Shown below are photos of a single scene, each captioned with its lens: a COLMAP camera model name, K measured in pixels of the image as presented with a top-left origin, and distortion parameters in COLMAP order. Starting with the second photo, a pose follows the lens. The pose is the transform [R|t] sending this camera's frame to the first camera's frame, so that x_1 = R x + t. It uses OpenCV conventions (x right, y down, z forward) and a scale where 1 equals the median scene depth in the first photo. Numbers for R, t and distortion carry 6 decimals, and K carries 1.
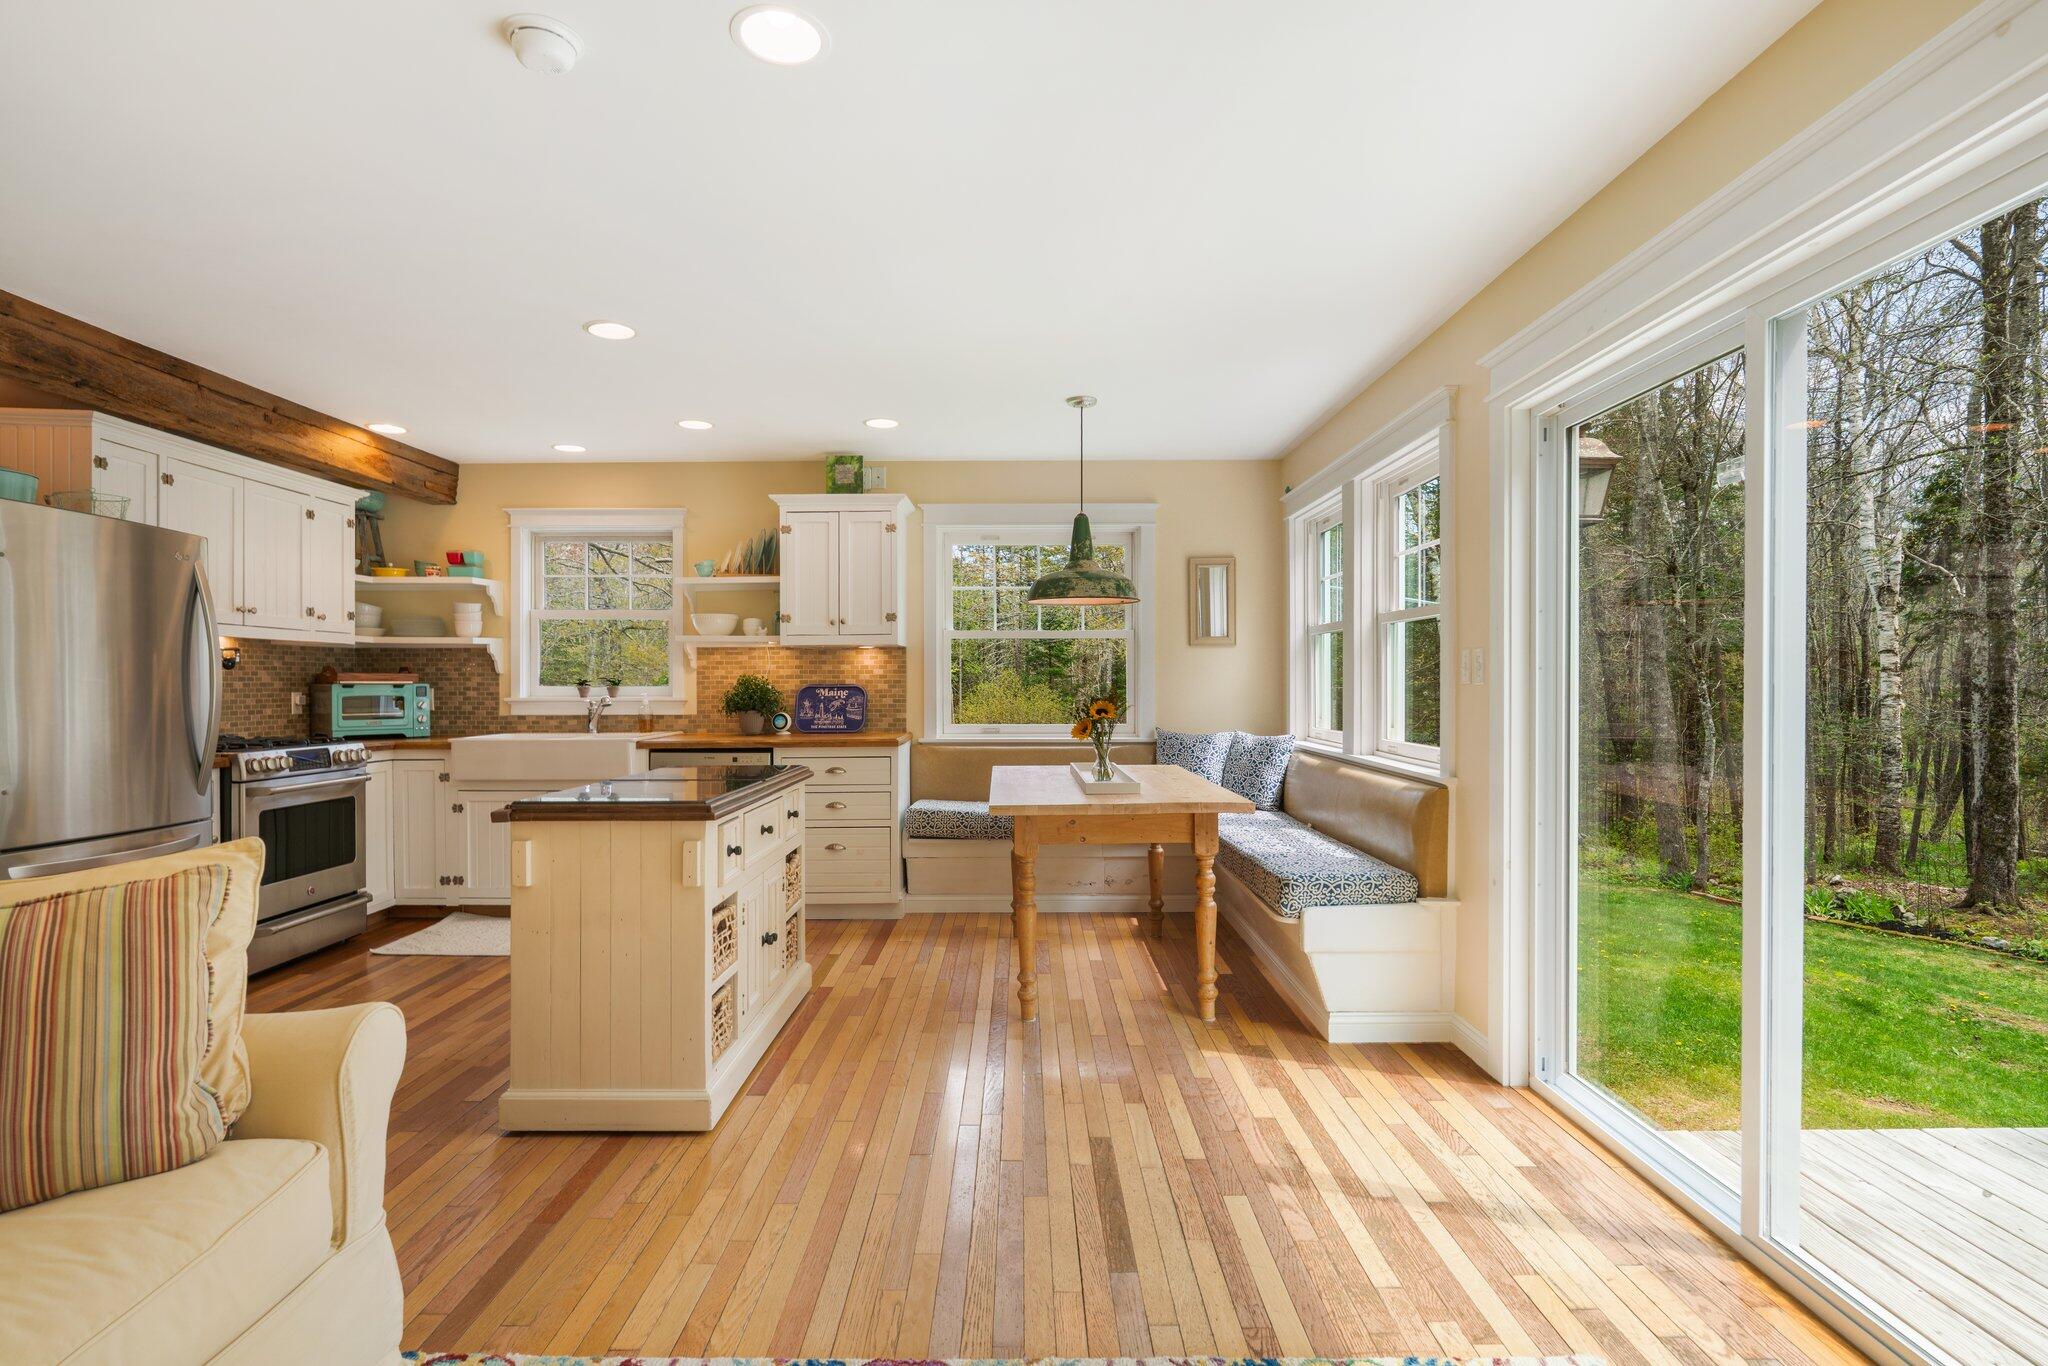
lens RADIAL K [[1011.7, 0, 1021.8], [0, 1011.7, 680.6], [0, 0, 1]] dist [-0.000459, 0.001153]
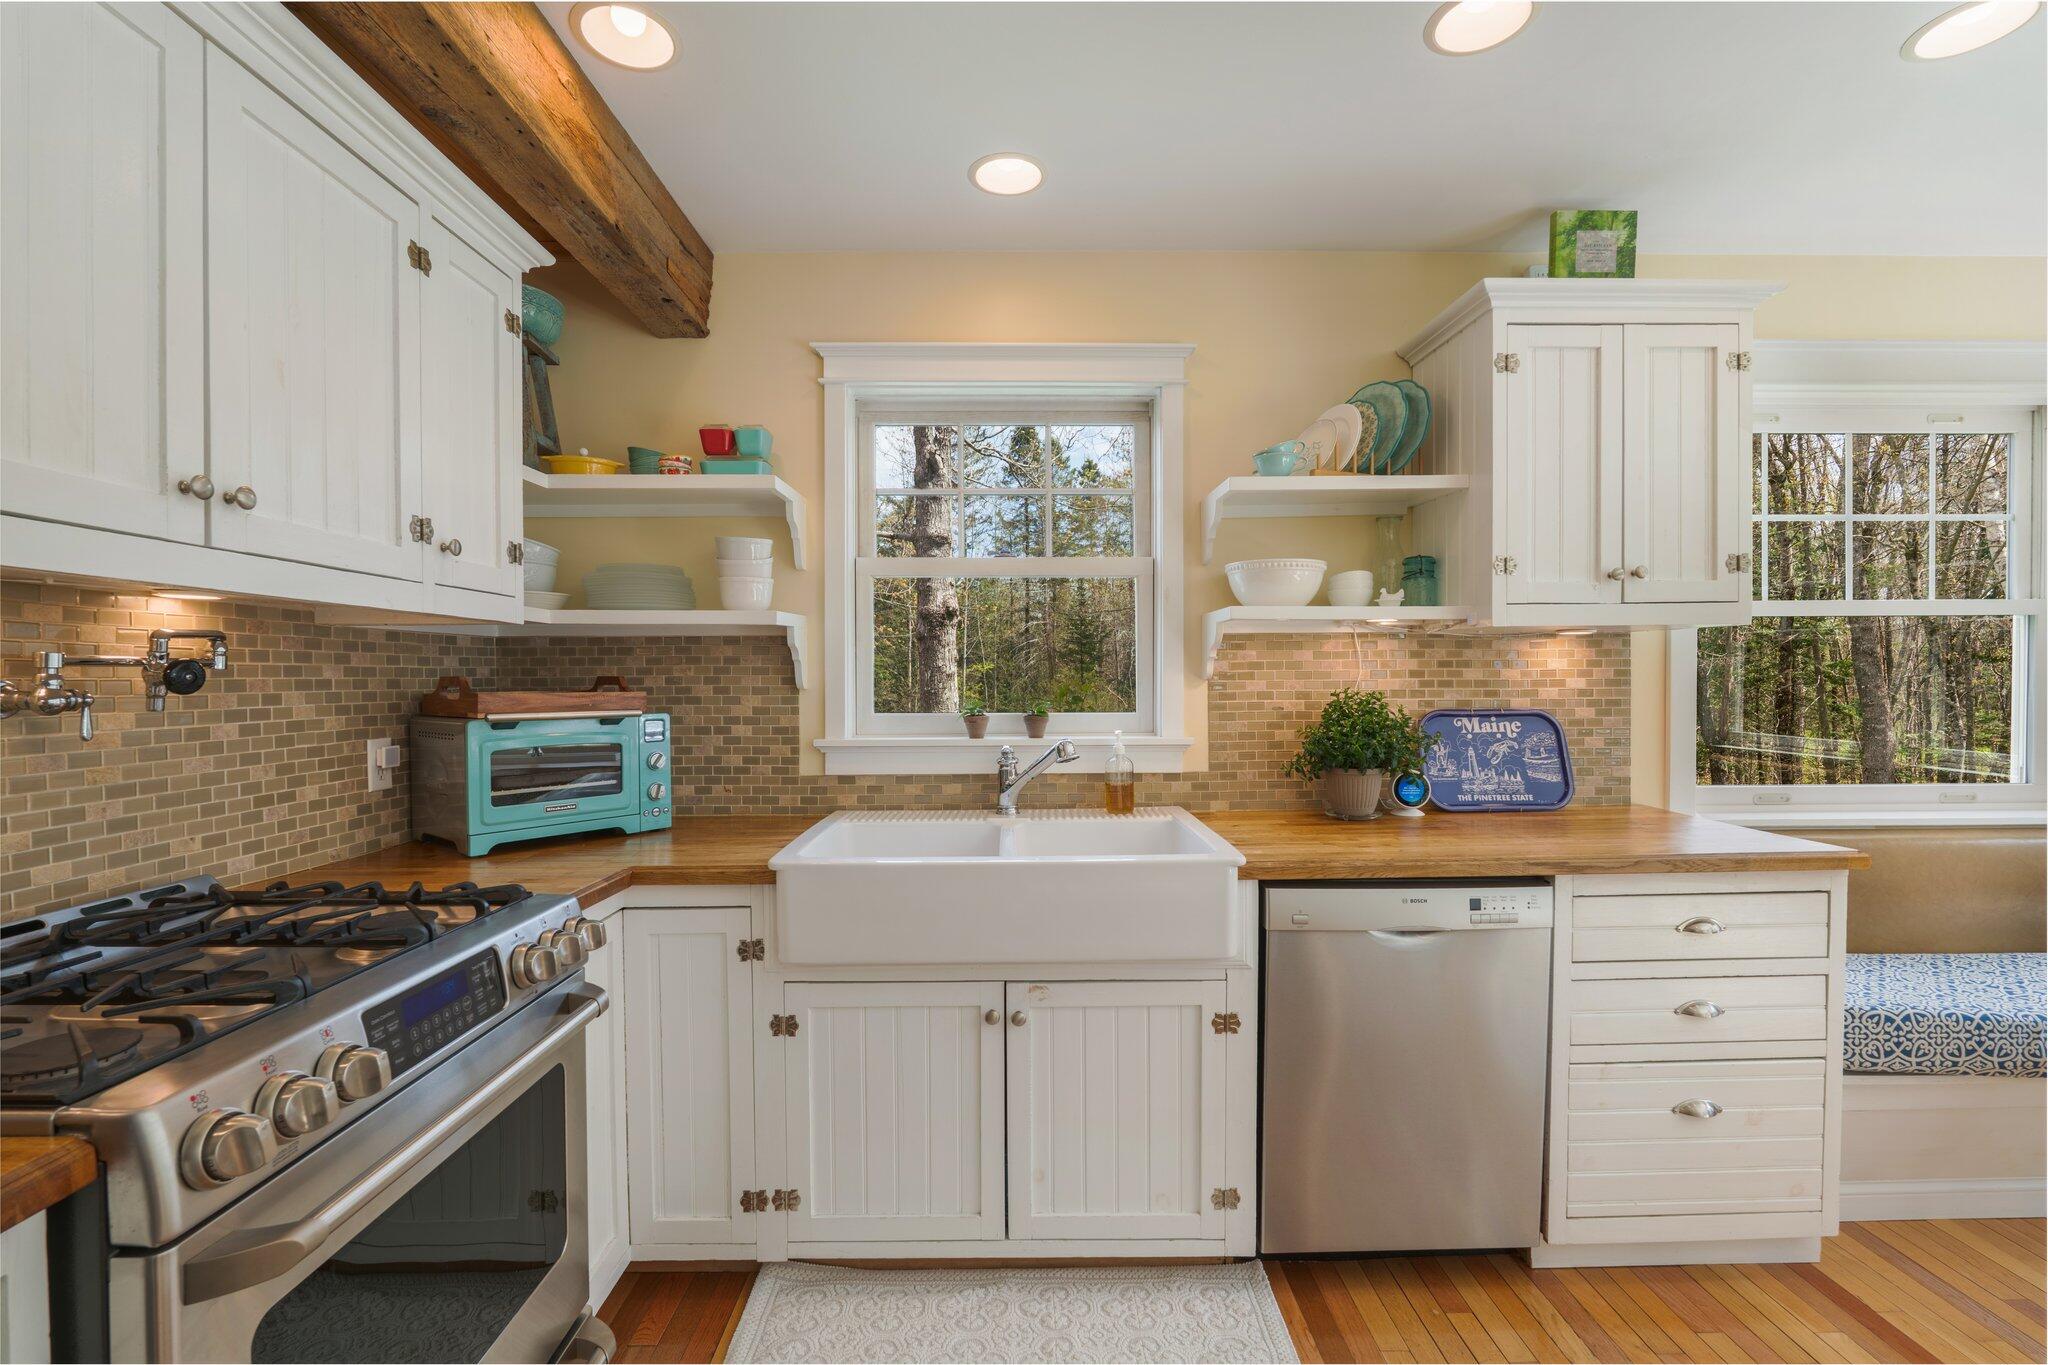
lens RADIAL K [[894.1, 0, 1026.8], [0, 894.1, 684.3], [0, 0, 1]] dist [-0.007742, 0.001230]
pose [[0.999724, -0.002943, 0.023317, -0.438116], [0.002716, 0.999949, 0.009765, -0.013707], [-0.023344, -0.009699, 0.999680, 0.598930]]
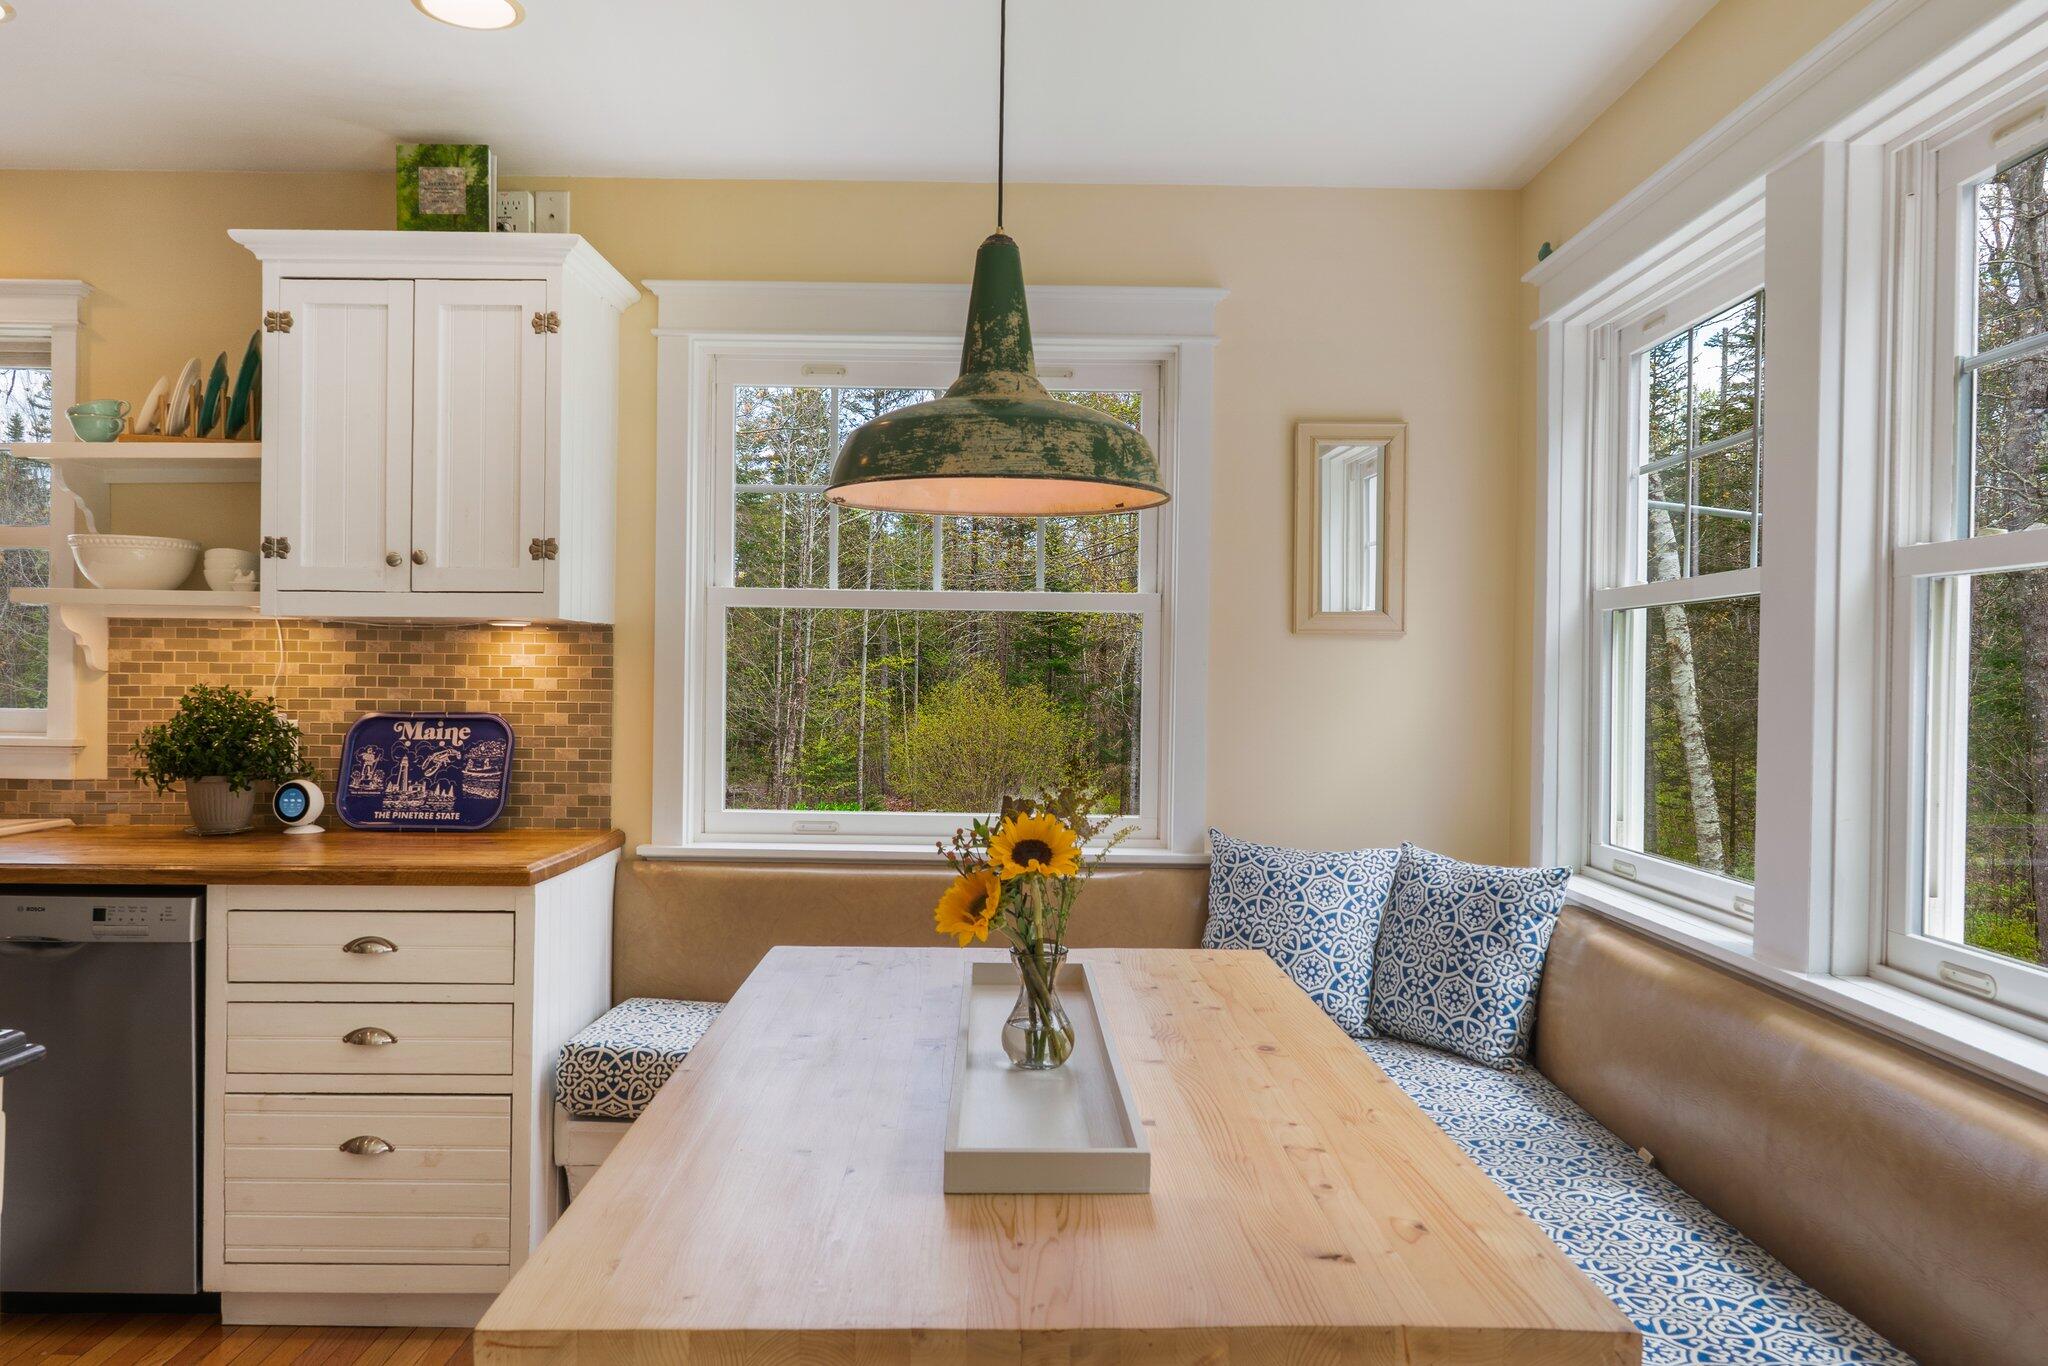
lens RADIAL K [[1424.8, 0, 1022.6], [0, 1424.8, 684.7], [0, 0, 1]] dist [0.005188, -0.001402]
pose [[0.999853, 0.016246, 0.005427, 0.053932], [-0.016281, 0.999846, 0.006556, -0.016069], [-0.005320, -0.006643, 0.999964, 0.430283]]
